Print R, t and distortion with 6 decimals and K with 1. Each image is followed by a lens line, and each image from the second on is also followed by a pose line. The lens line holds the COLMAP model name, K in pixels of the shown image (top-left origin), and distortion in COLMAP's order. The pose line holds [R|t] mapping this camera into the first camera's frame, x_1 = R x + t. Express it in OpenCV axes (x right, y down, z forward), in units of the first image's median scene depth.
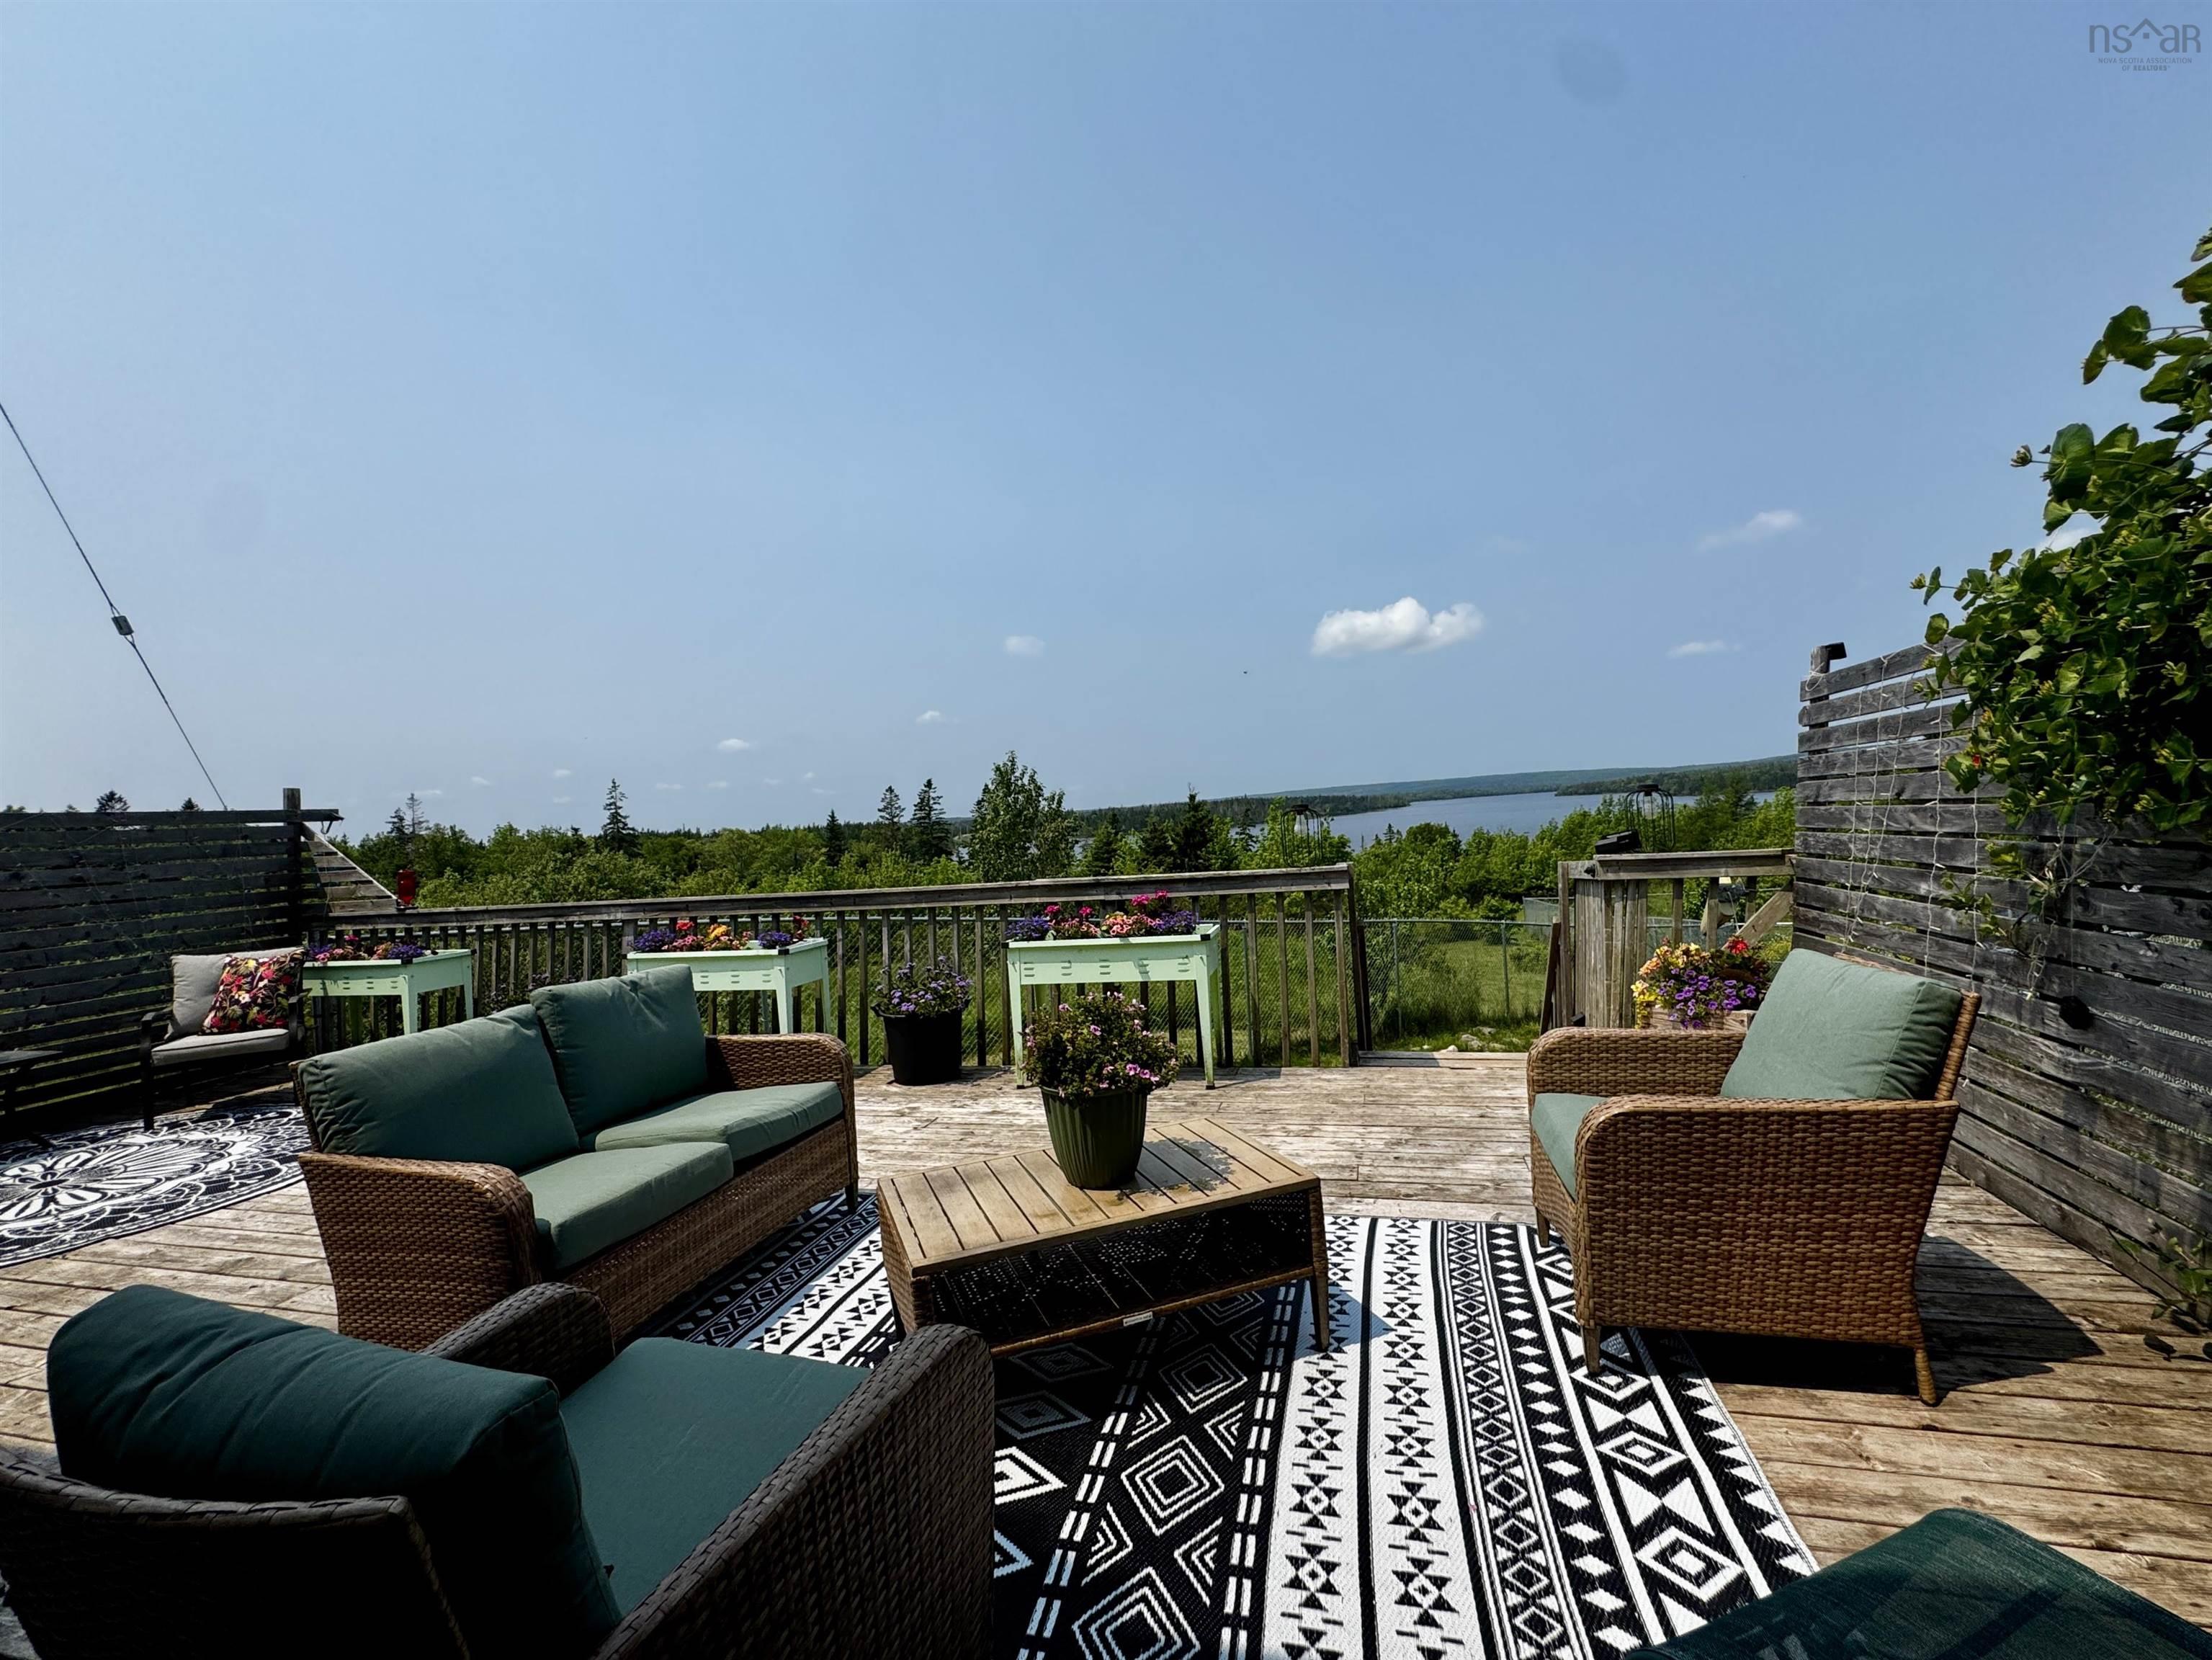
lens RADIAL K [[867.8, 0, 1106.0], [0, 867.8, 830.0], [0, 0, 1]] dist [-0.001125, -0.000208]
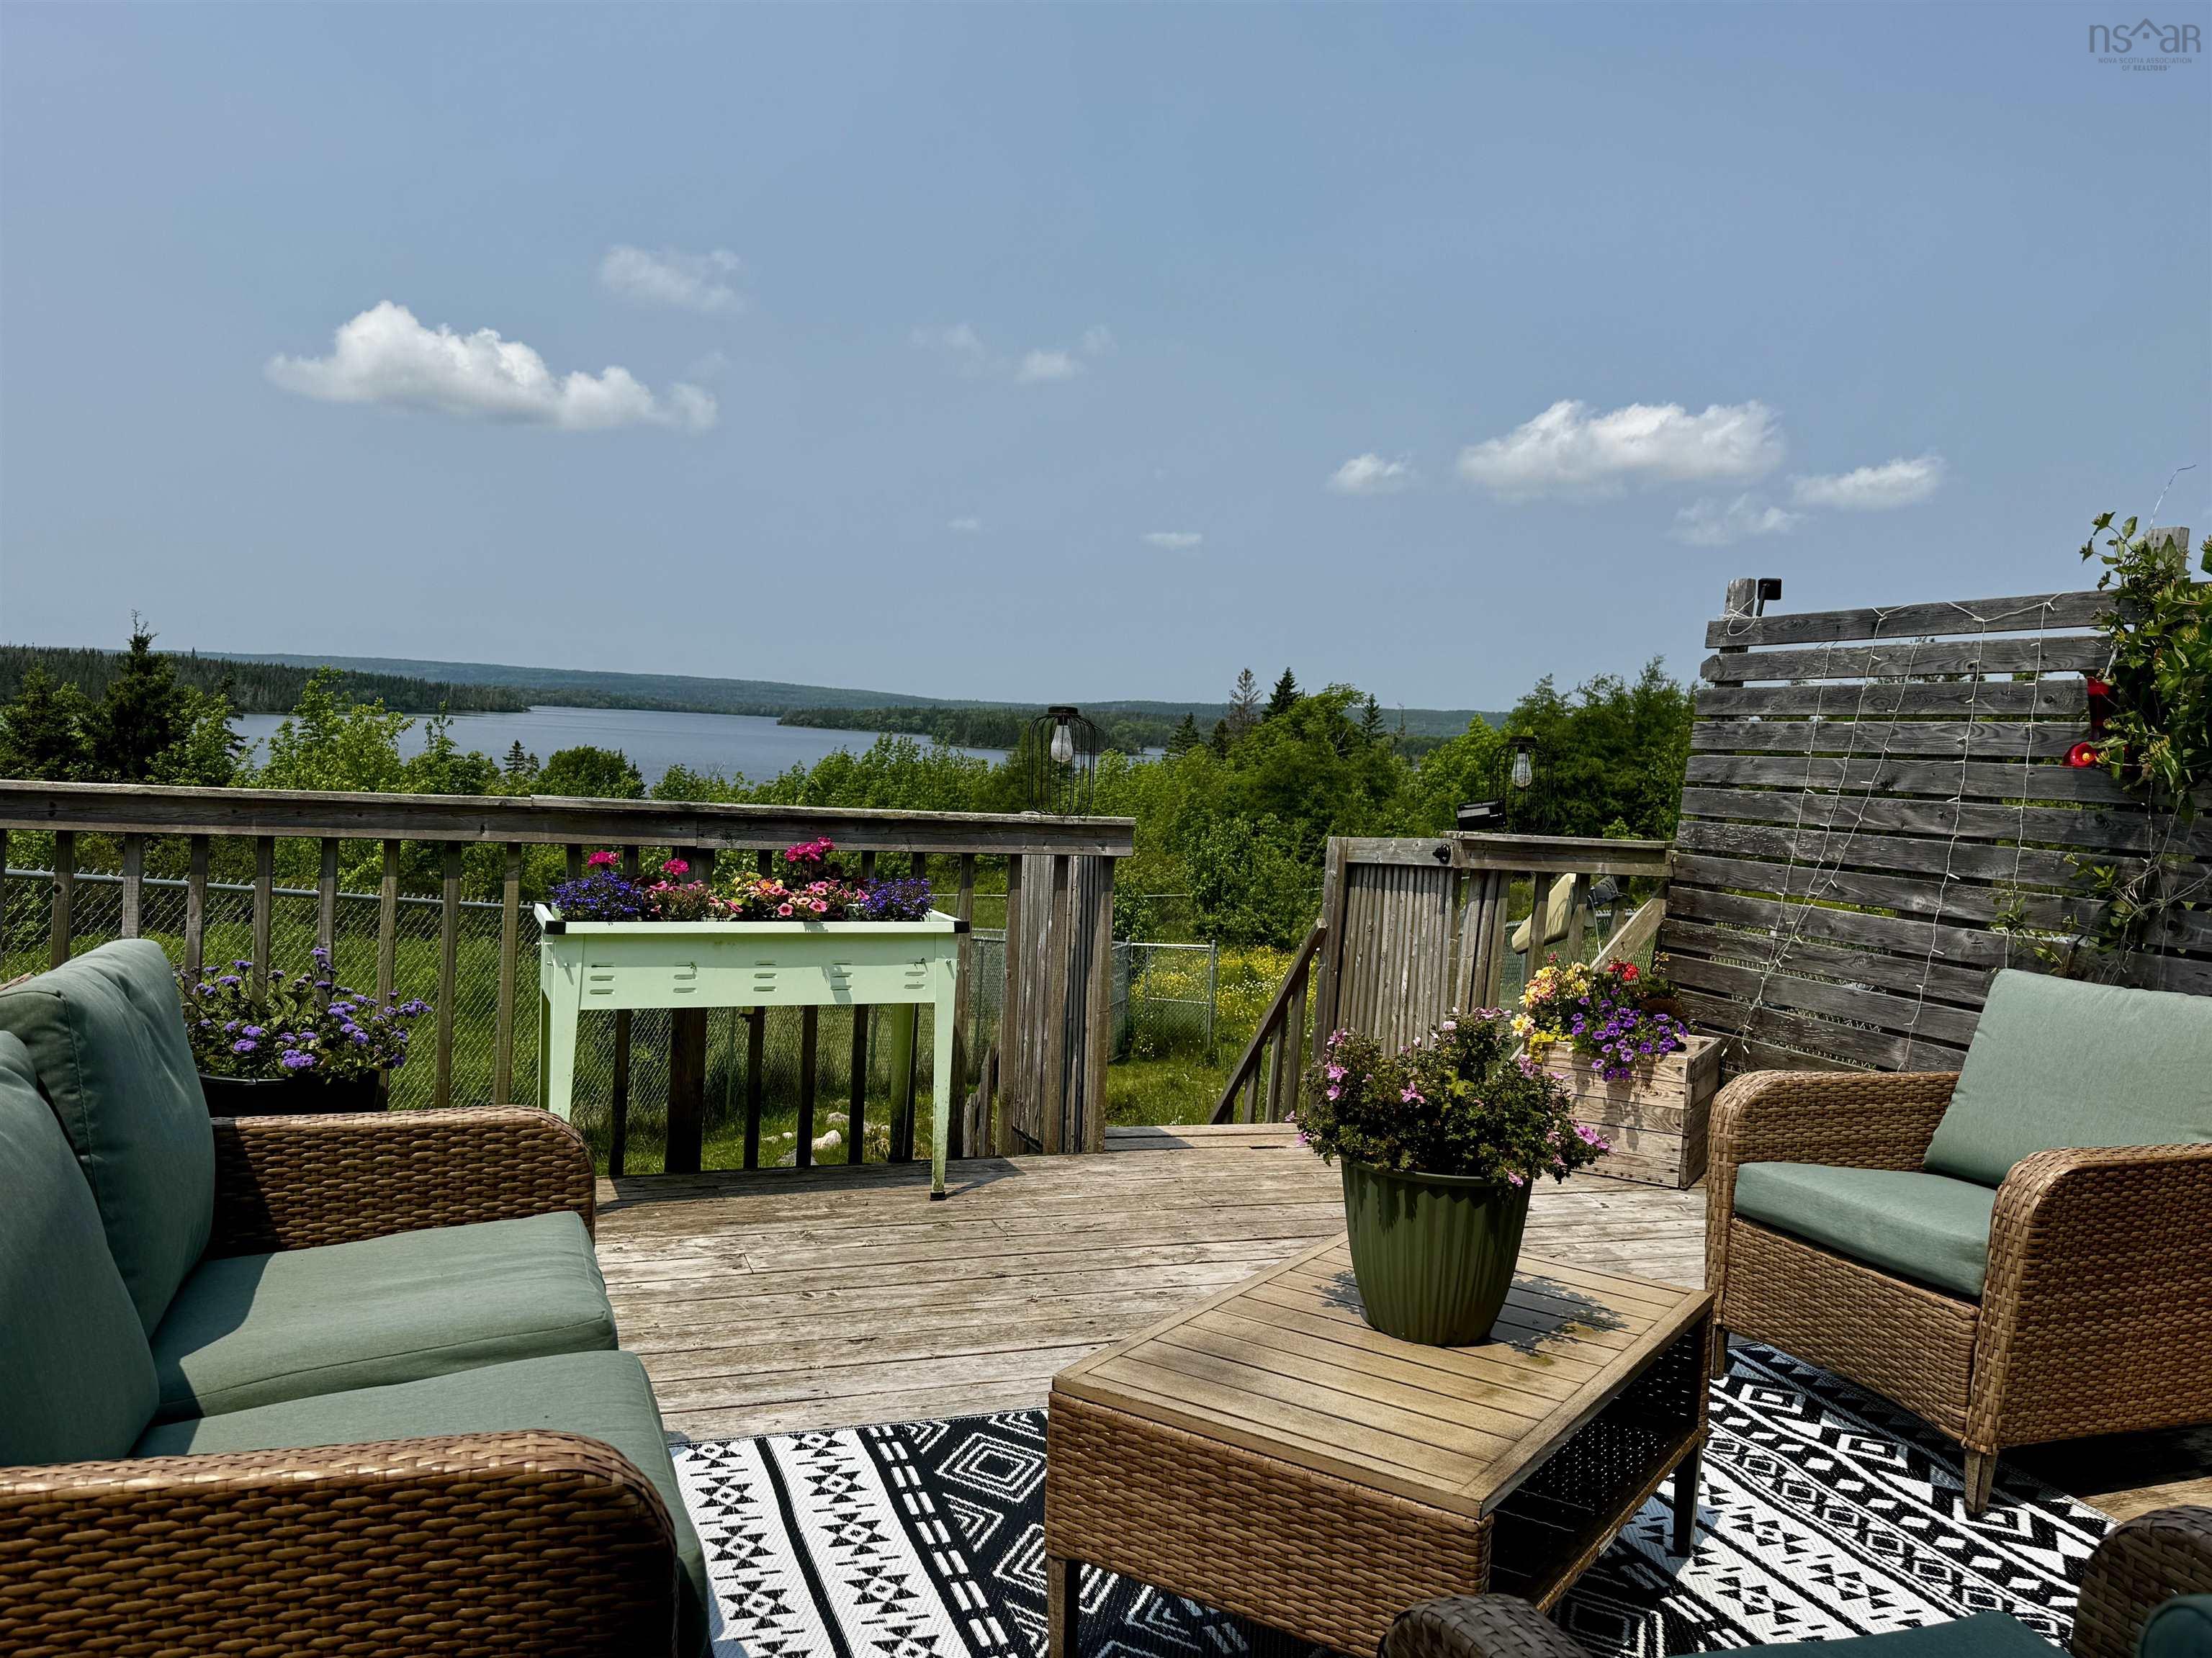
lens RADIAL K [[1569.3, 0, 1106.0], [0, 1569.3, 829.0], [0, 0, 1]] dist [0.074732, -0.081789]
pose [[0.838213, 0.074515, 0.540229, -0.415068], [-0.101265, 0.994660, 0.019926, 0.037630], [-0.535859, -0.071409, 0.841282, 0.130596]]
